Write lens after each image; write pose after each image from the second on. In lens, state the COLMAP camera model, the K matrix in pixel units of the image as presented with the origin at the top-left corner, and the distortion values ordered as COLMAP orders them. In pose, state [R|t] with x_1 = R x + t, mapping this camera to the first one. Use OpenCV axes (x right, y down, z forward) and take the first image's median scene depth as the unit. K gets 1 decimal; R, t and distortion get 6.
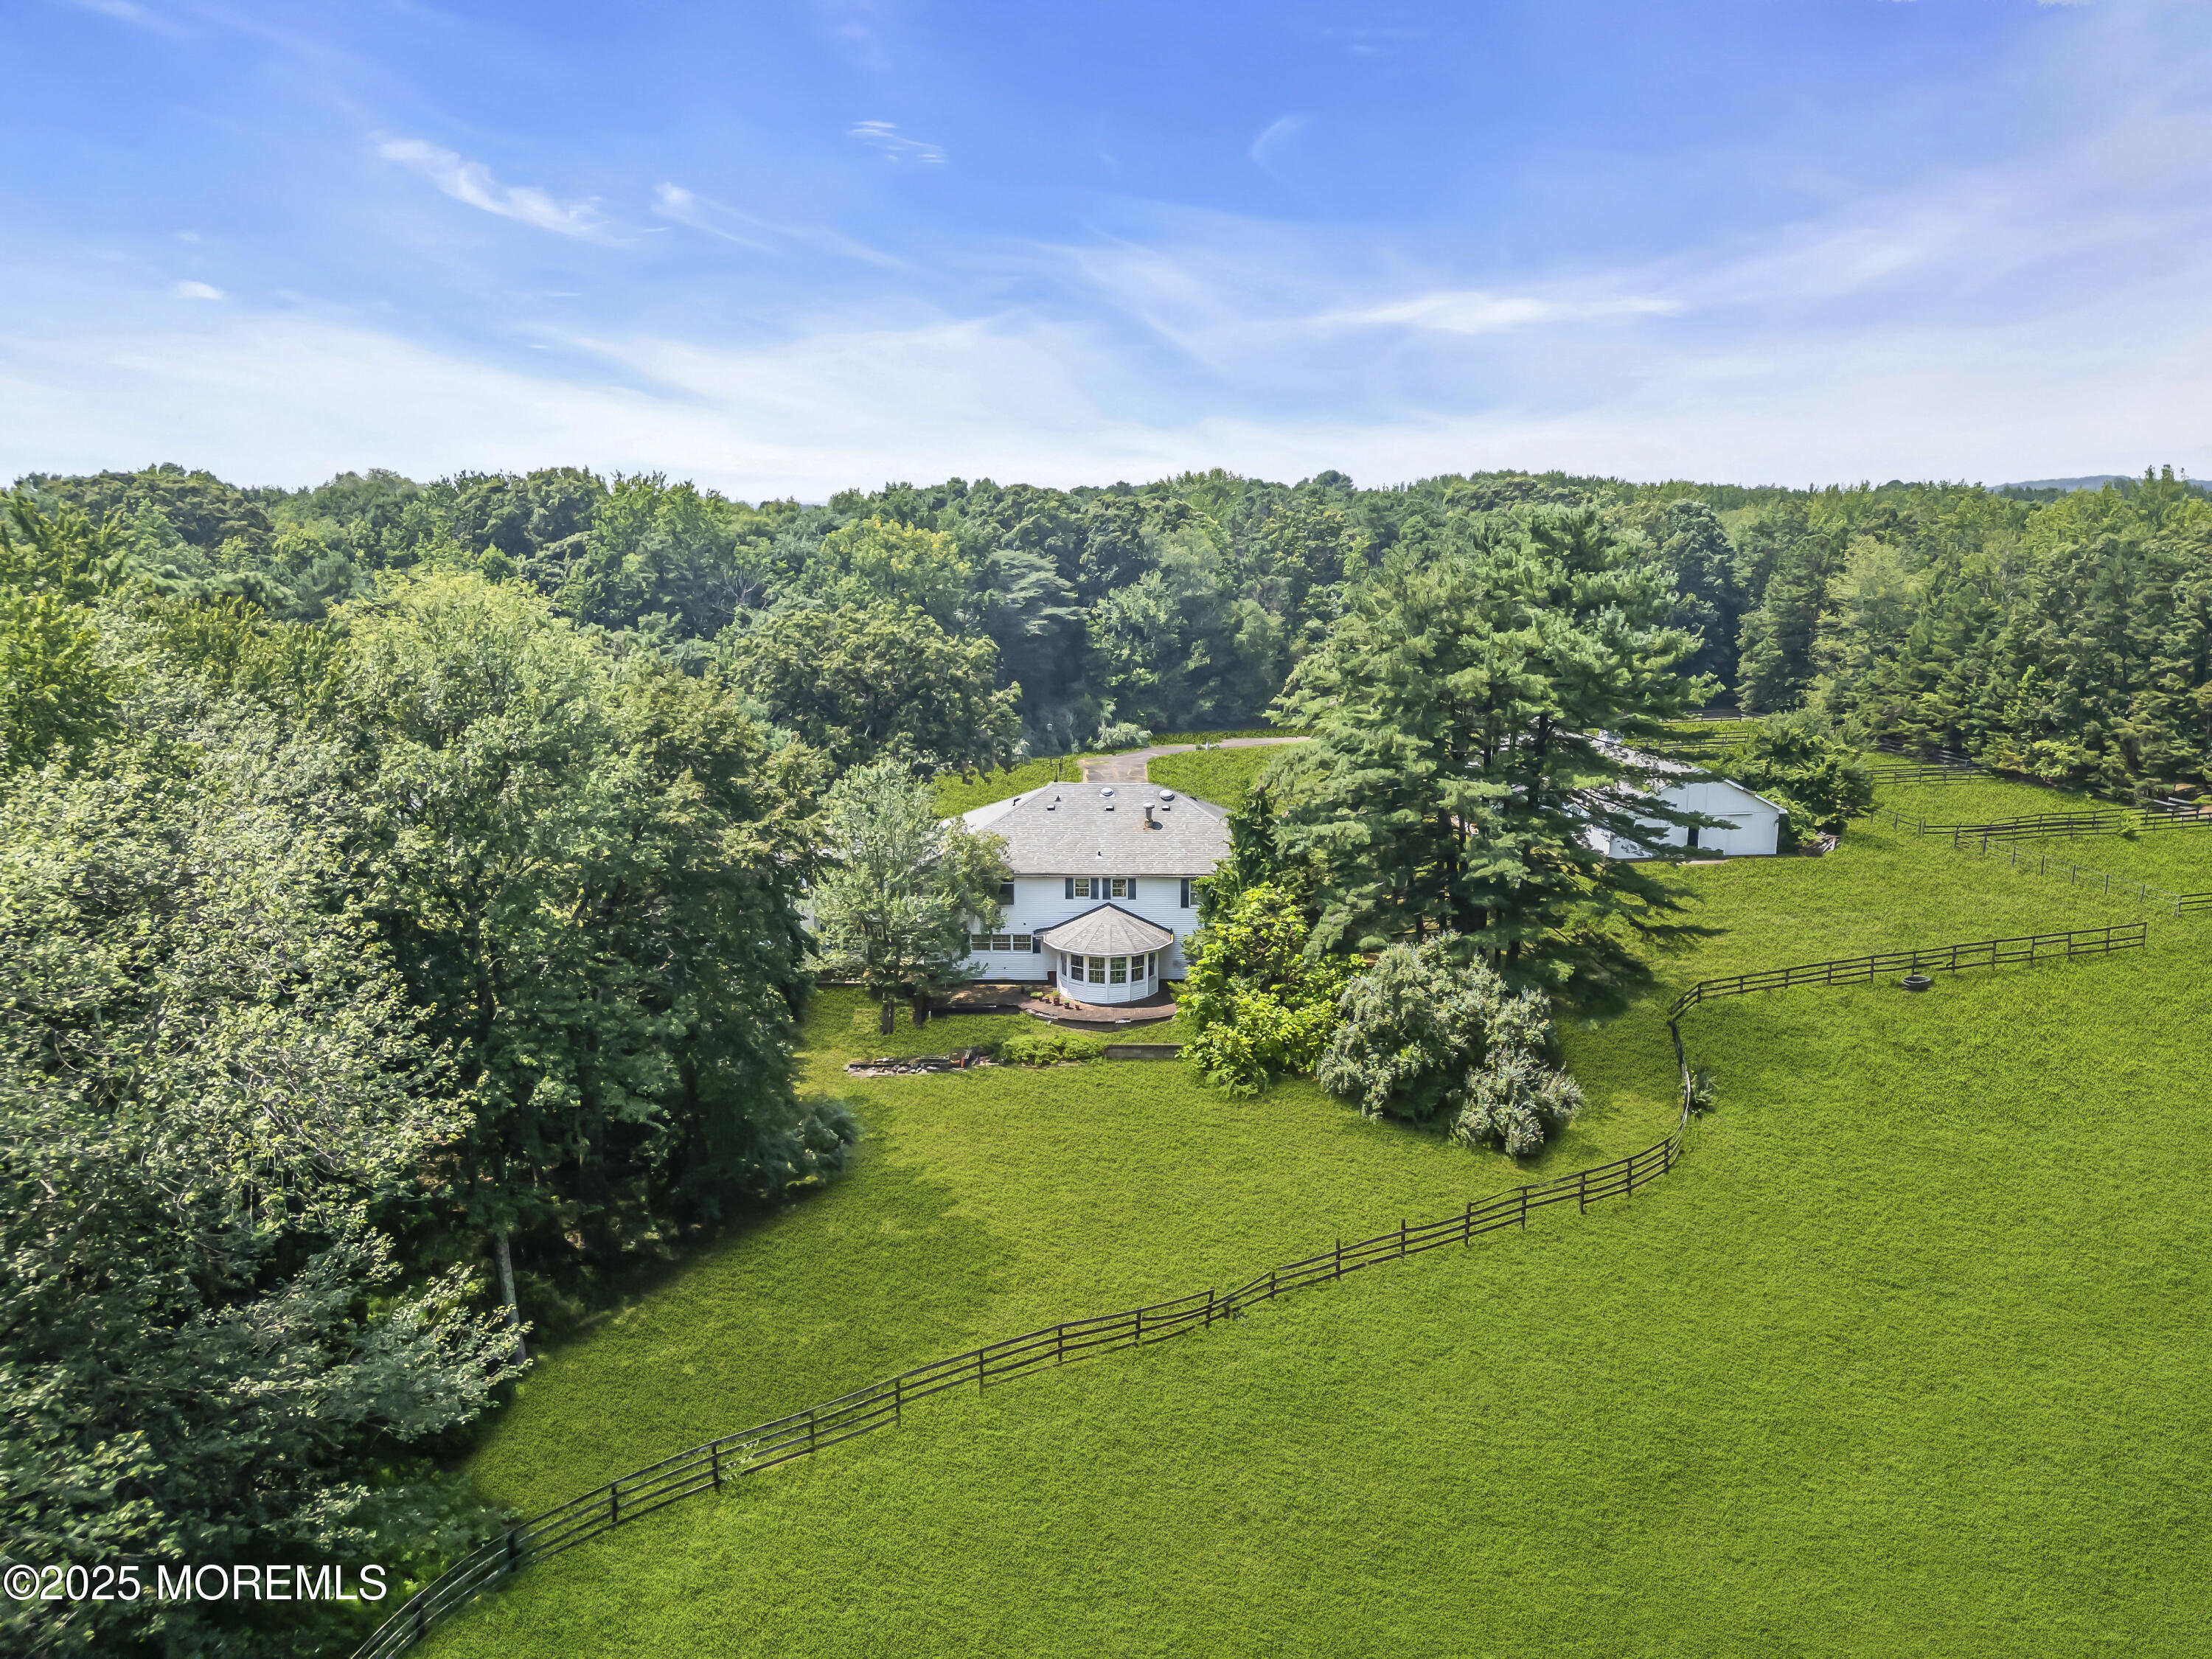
lens RADIAL K [[1535.2, 0, 1106.0], [0, 1535.2, 829.5], [0, 0, 1]] dist [0.105591, -0.130040]
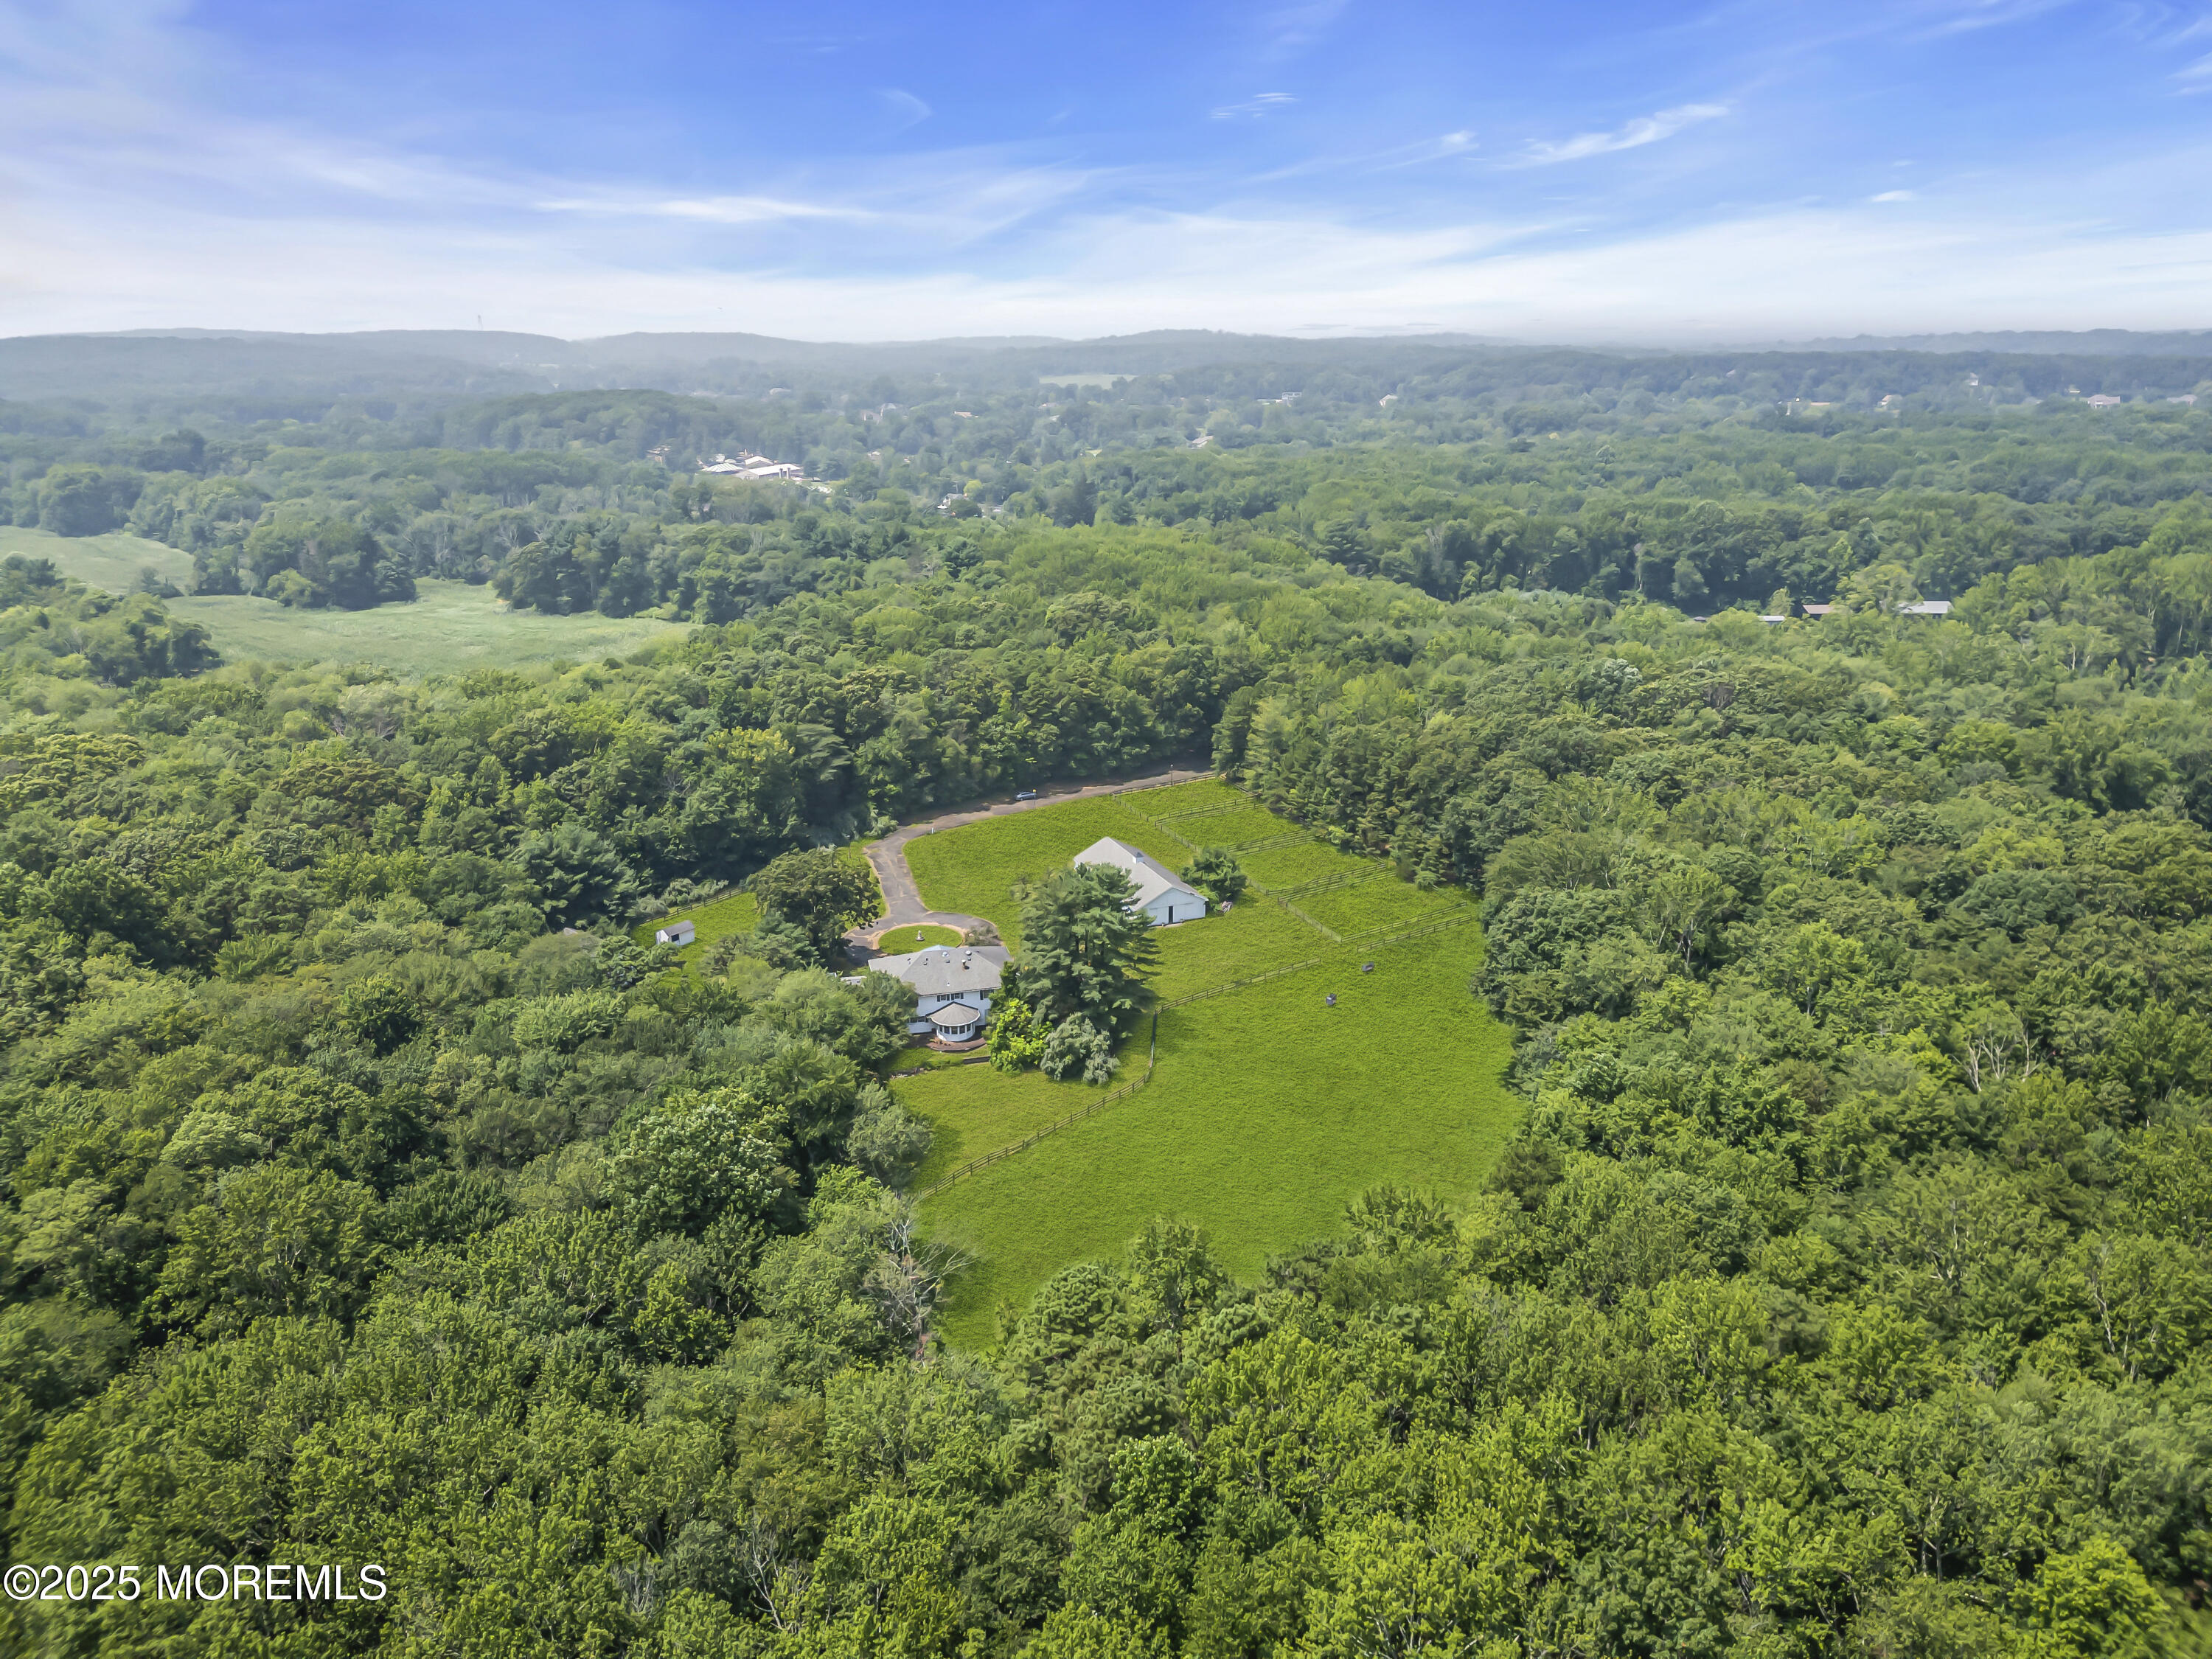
lens RADIAL K [[1535.2, 0, 1106.0], [0, 1535.2, 829.5], [0, 0, 1]] dist [0.105591, -0.130040]
pose [[0.965647, -0.084203, 0.245838, -0.232029], [0.054258, 0.990527, 0.126142, -0.354300], [-0.254131, -0.108470, 0.961068, -1.000169]]
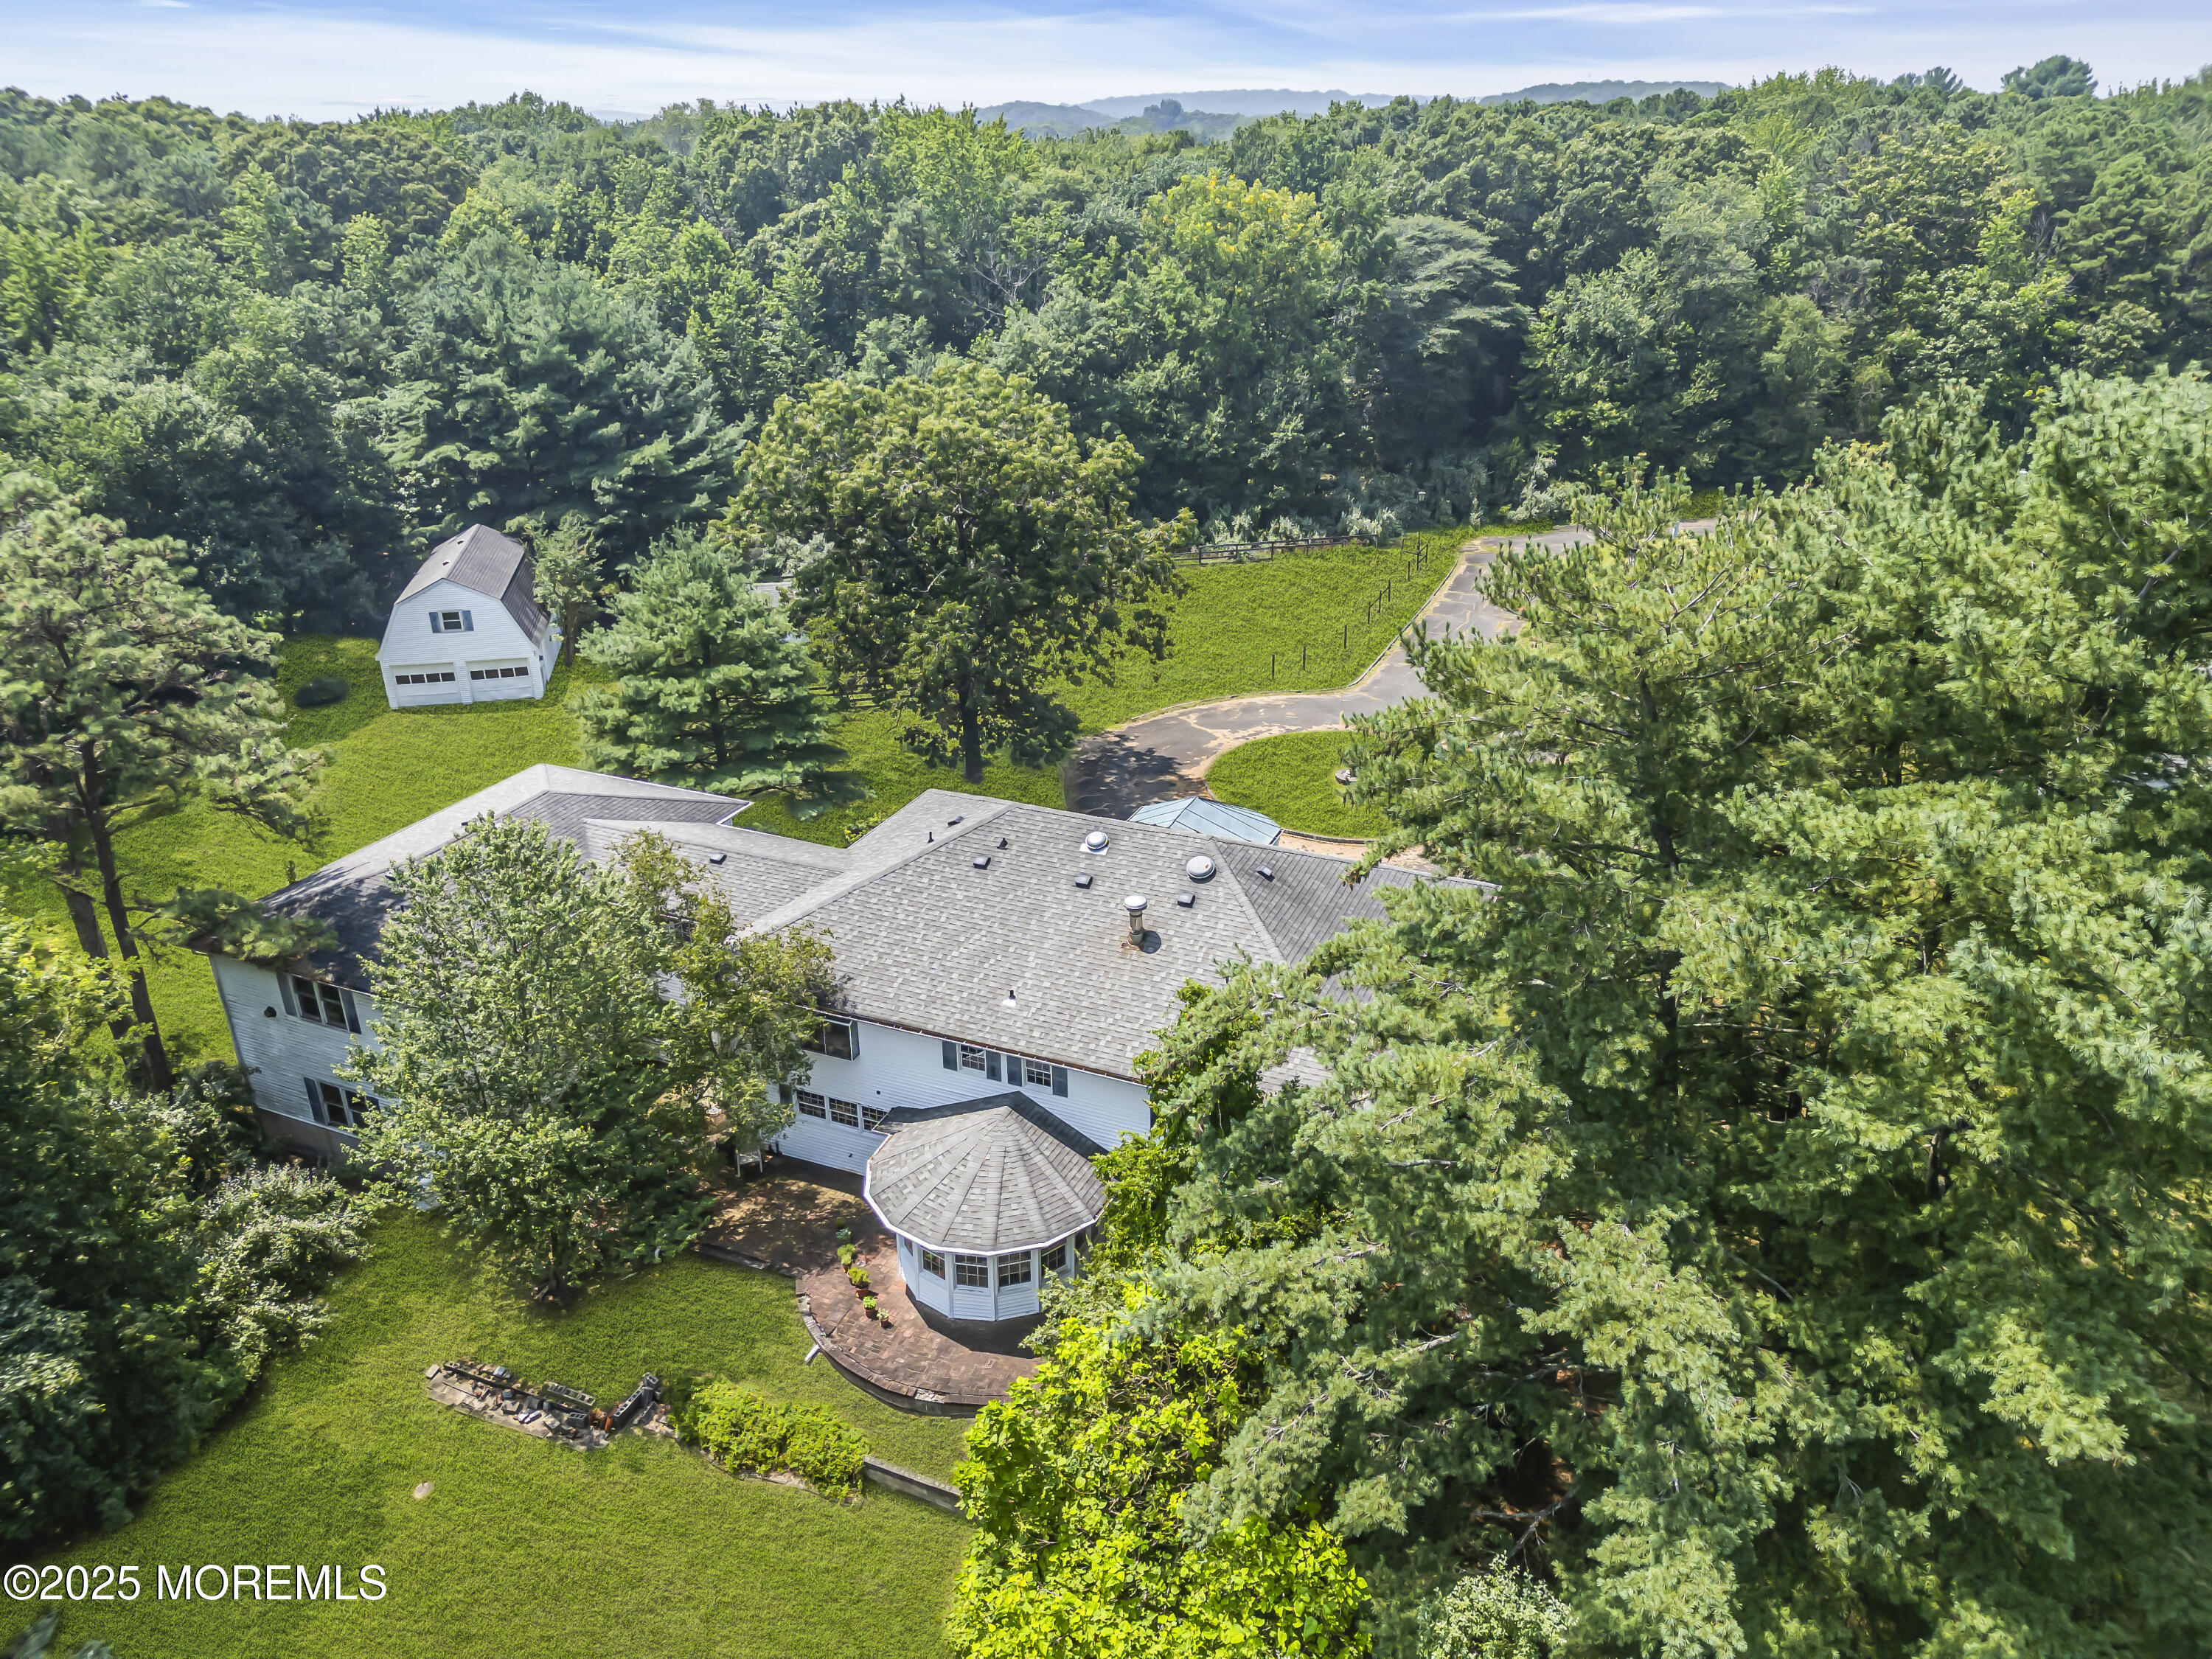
lens RADIAL K [[1541.0, 0, 1100.6], [0, 1541.0, 830.9], [0, 0, 1]] dist [0.067803, -0.058111]
pose [[0.924961, 0.153345, -0.347754, 0.118491], [-0.068280, 0.967151, 0.244859, -0.101408], [0.373879, -0.202740, 0.905048, 0.345167]]
